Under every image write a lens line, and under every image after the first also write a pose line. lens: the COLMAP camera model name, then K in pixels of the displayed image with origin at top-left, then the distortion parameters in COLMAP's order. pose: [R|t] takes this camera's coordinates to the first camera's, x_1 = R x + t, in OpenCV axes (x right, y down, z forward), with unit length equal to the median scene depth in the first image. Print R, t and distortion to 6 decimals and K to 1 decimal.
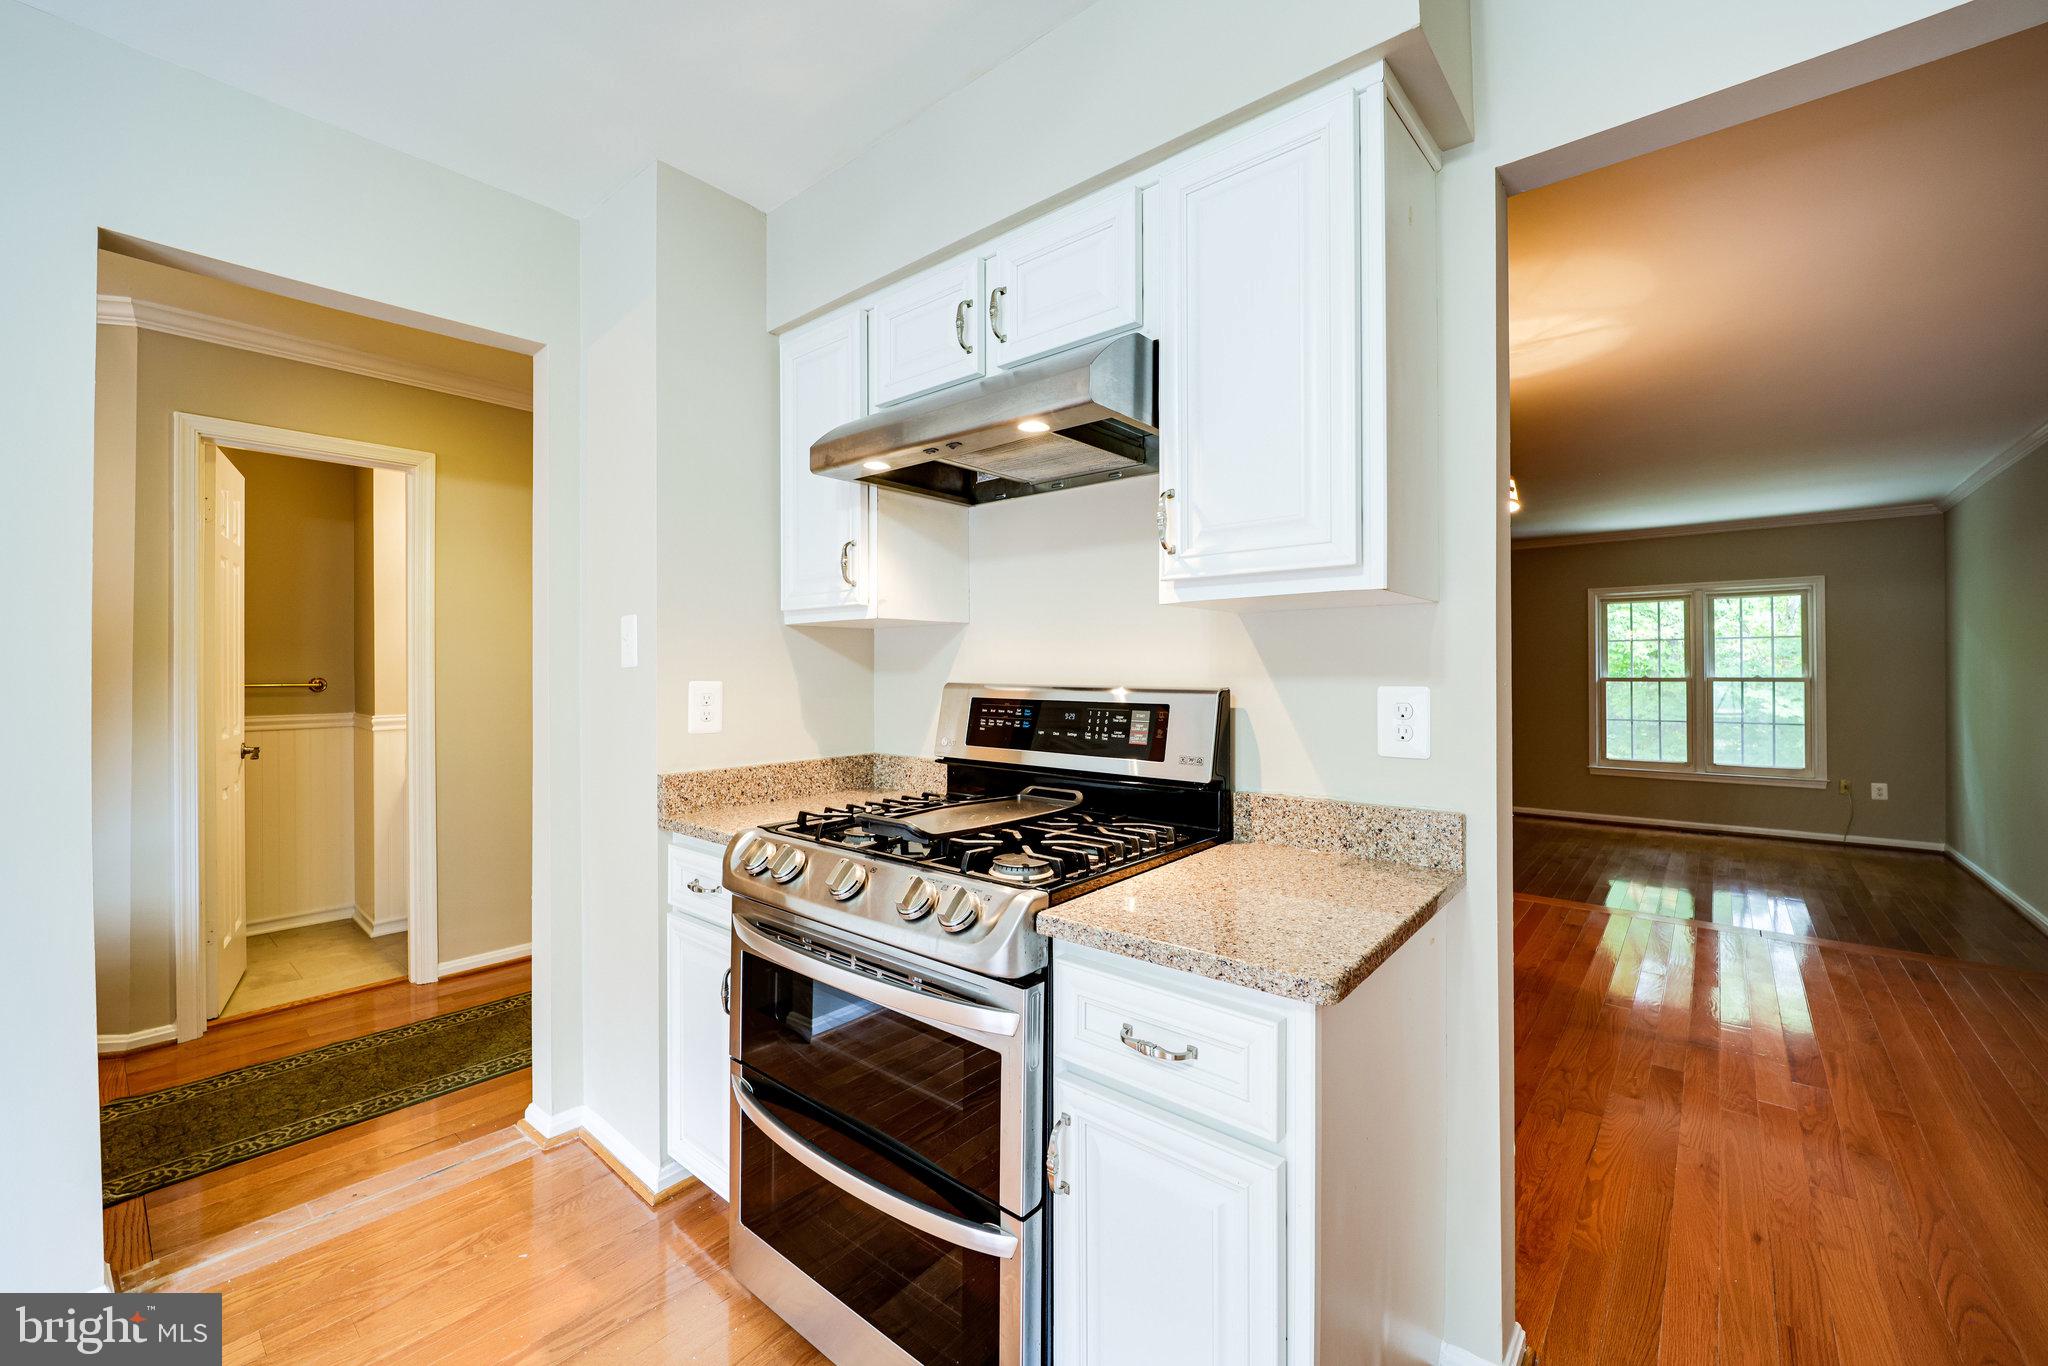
lens RADIAL K [[824.3, 0, 1018.3], [0, 824.3, 661.9], [0, 0, 1]] dist [-0.007765, -0.003461]
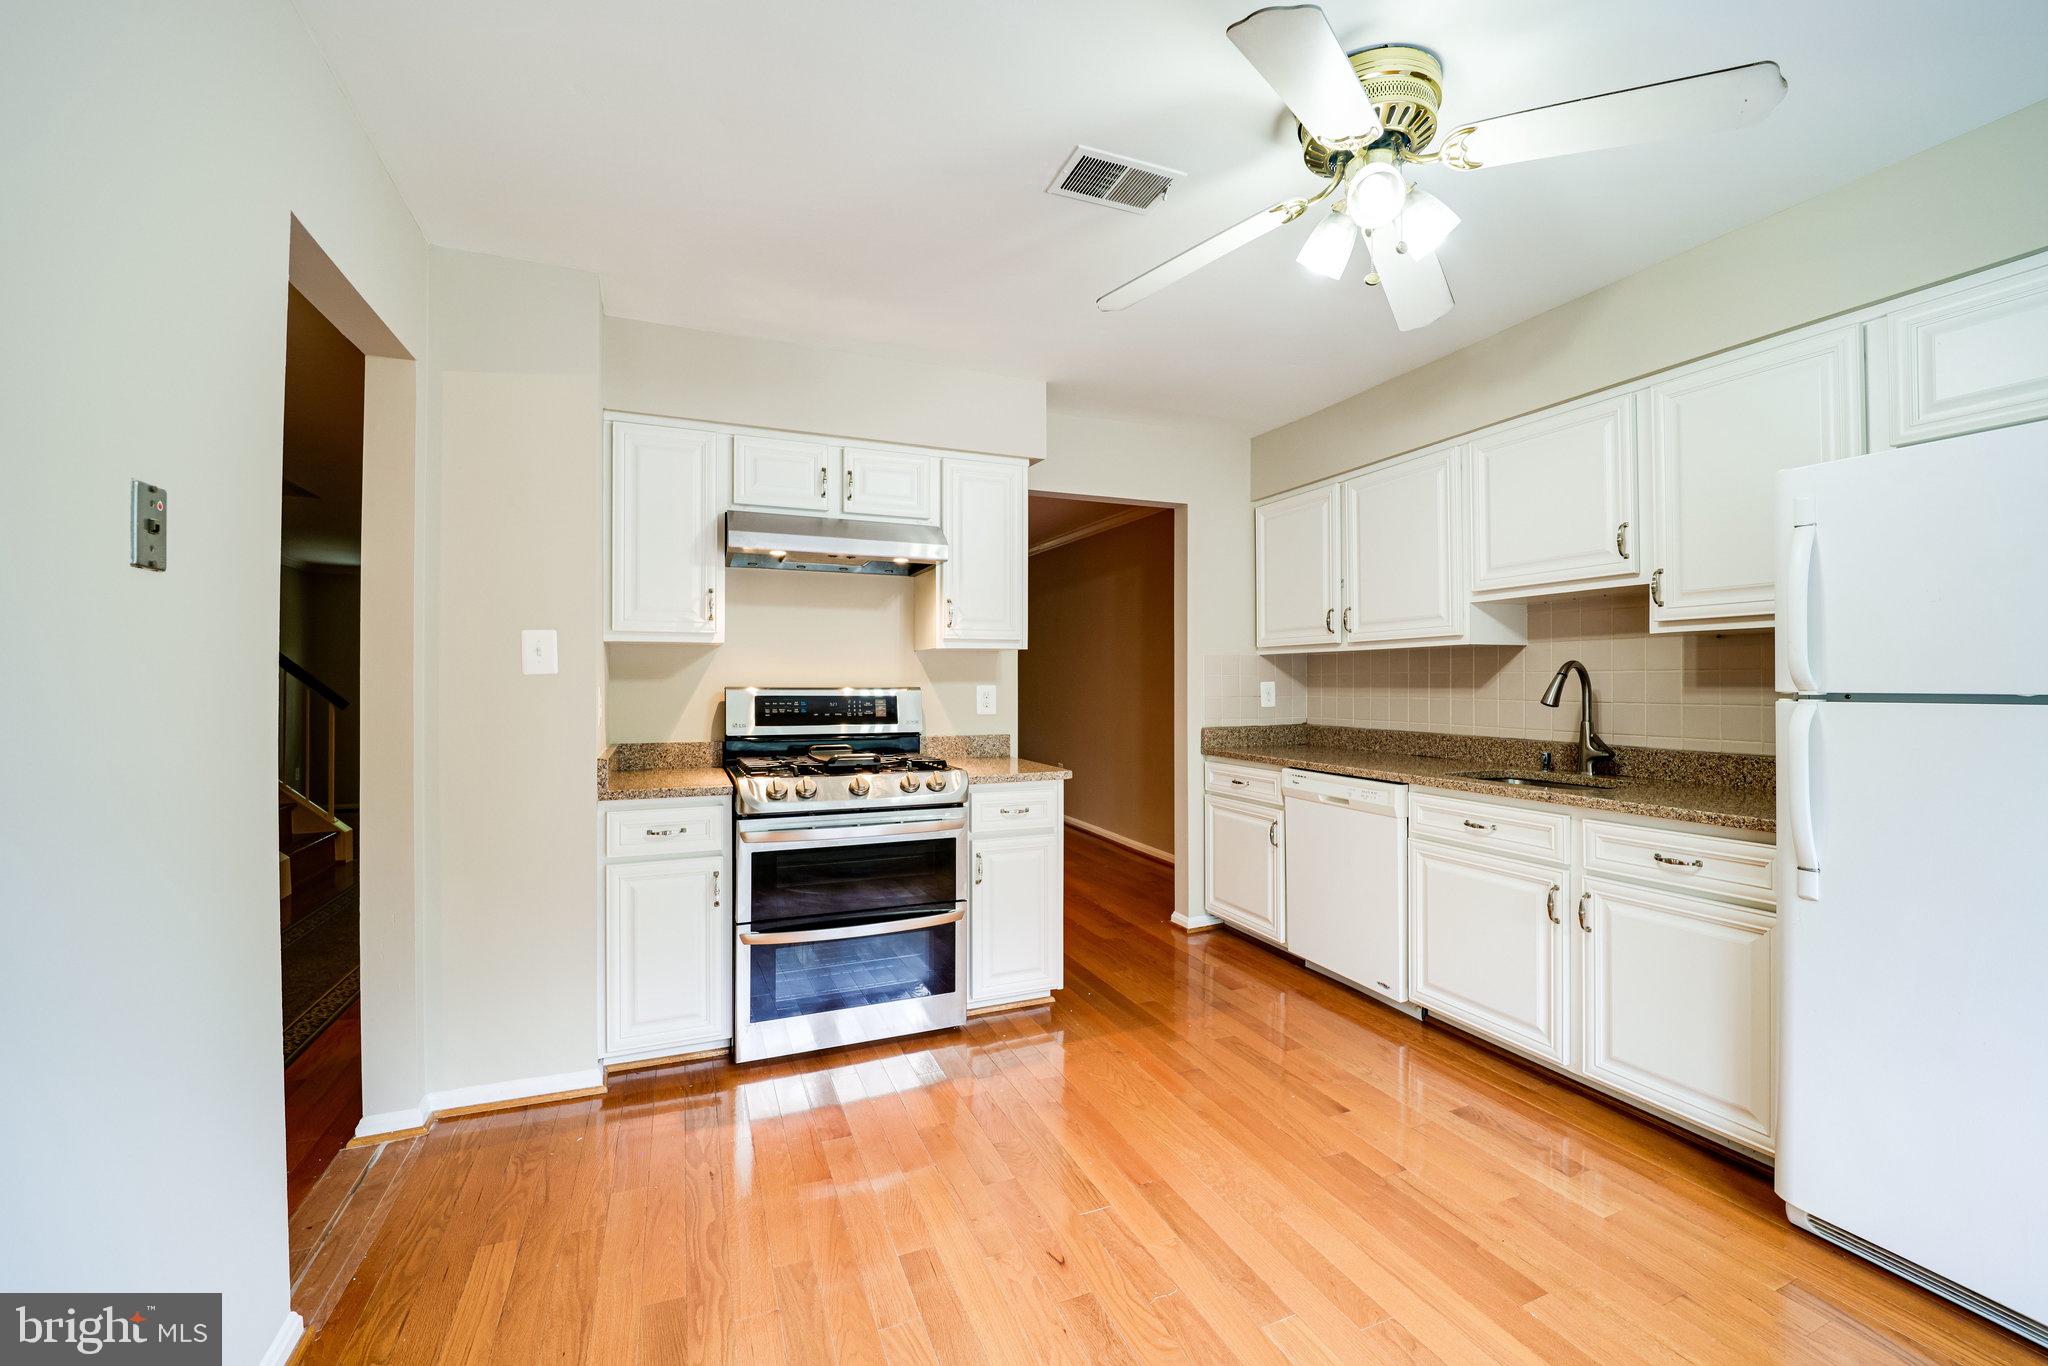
lens RADIAL K [[824.3, 0, 1024.8], [0, 824.3, 676.3], [0, 0, 1]] dist [-0.007765, -0.003461]
pose [[0.454474, 0.007086, 0.890732, -0.386045], [-0.010351, 0.999943, -0.002674, 0.001880], [-0.890700, -0.008005, 0.454522, -0.049937]]
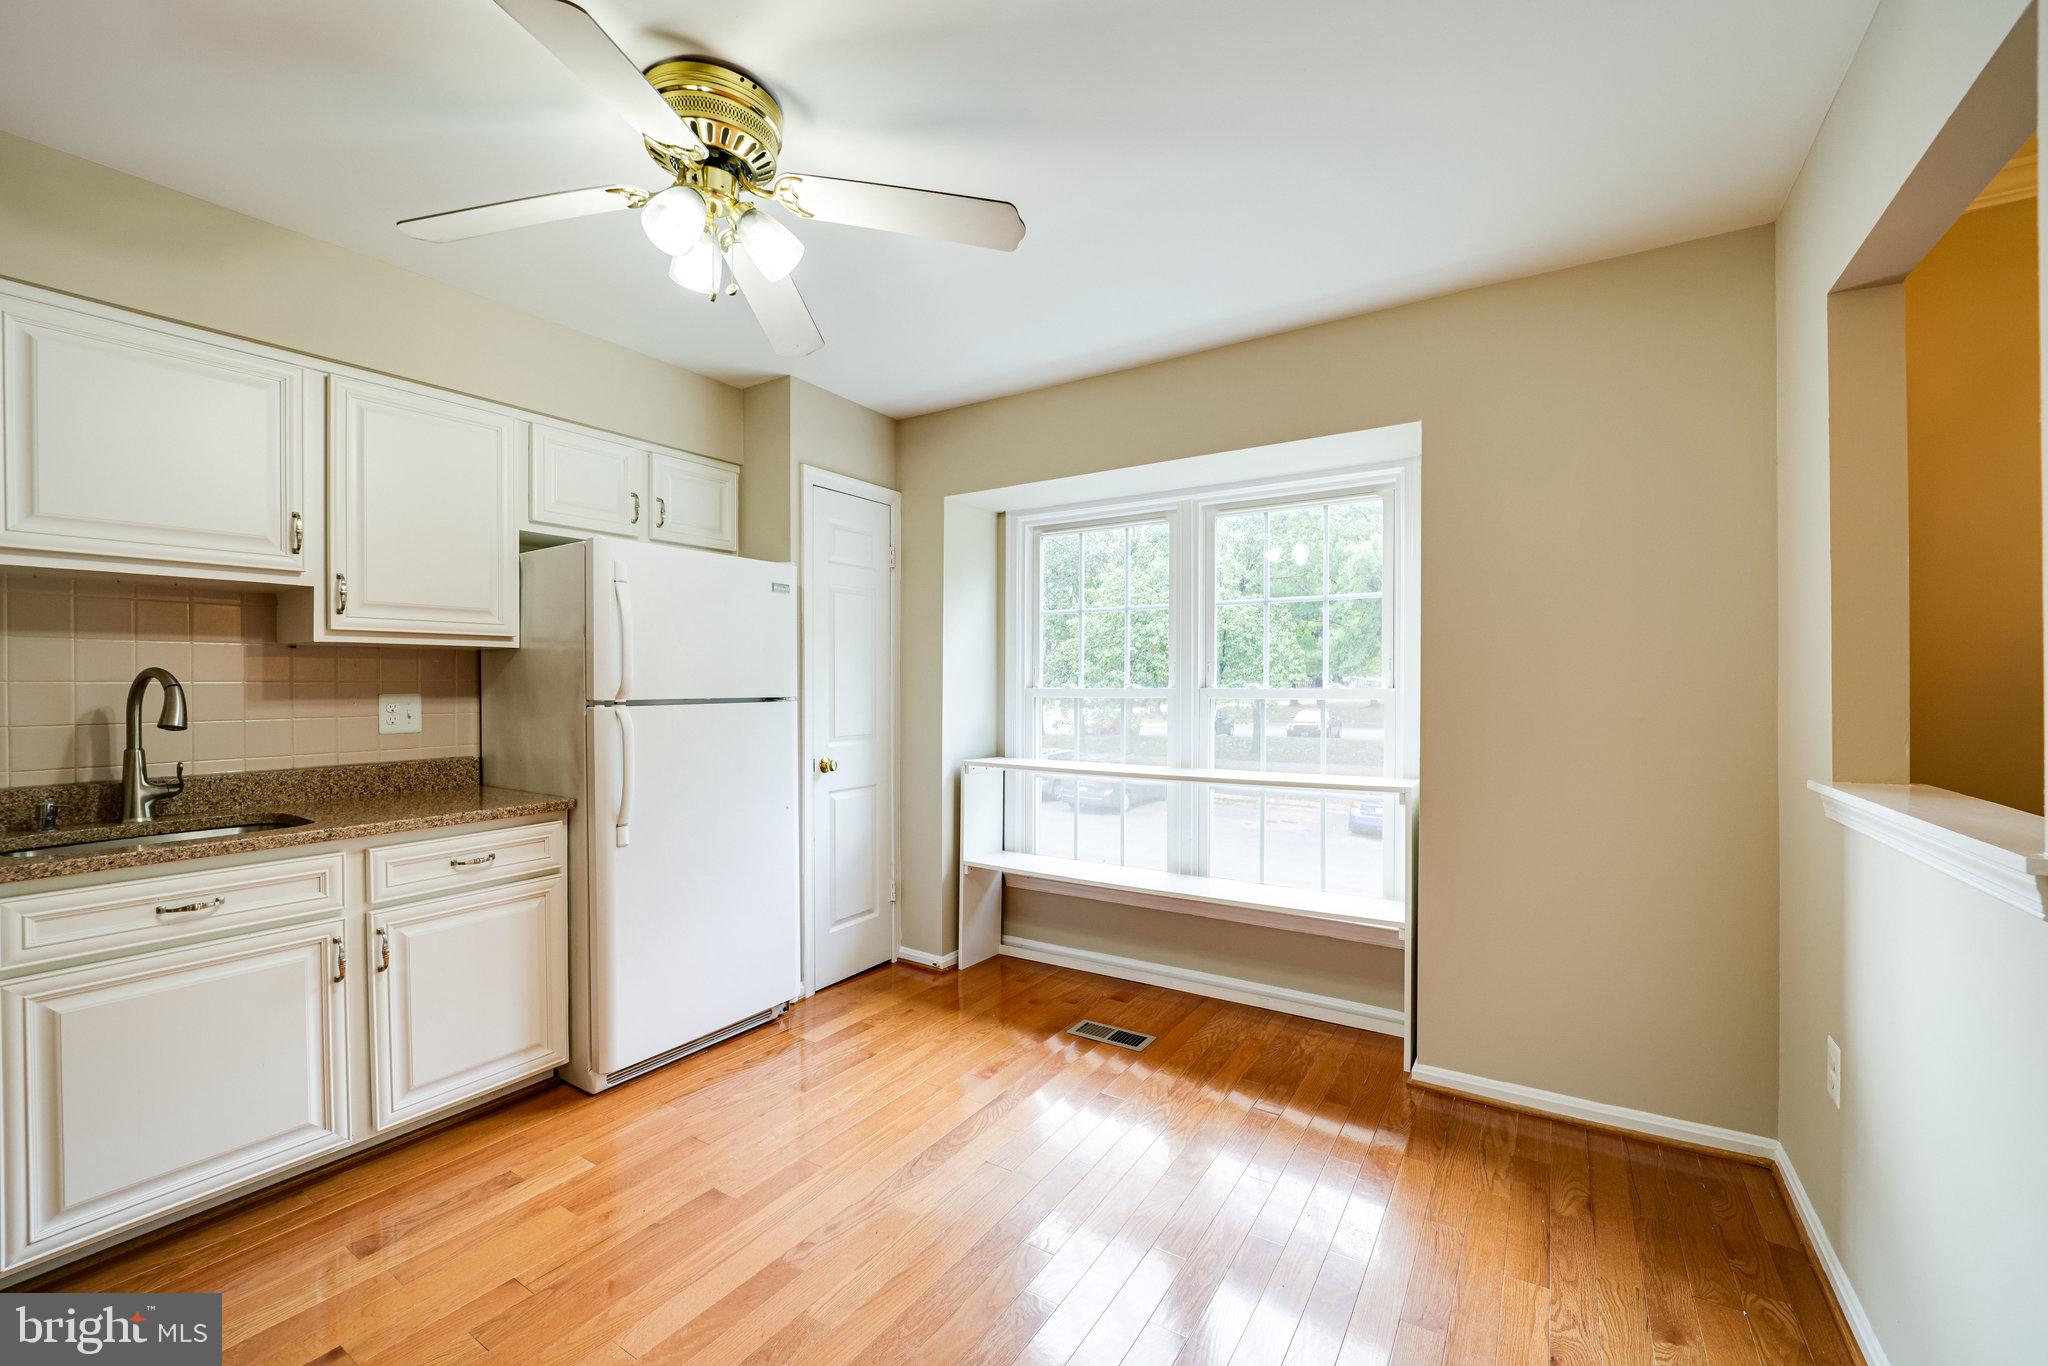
lens RADIAL K [[824.3, 0, 1026.6], [0, 824.3, 686.2], [0, 0, 1]] dist [-0.007765, -0.003461]
pose [[-0.991239, 0.005983, -0.131948, -0.163398], [0.007106, 0.999942, -0.008042, 0.001727], [0.131892, -0.008909, -0.991224, 0.249884]]
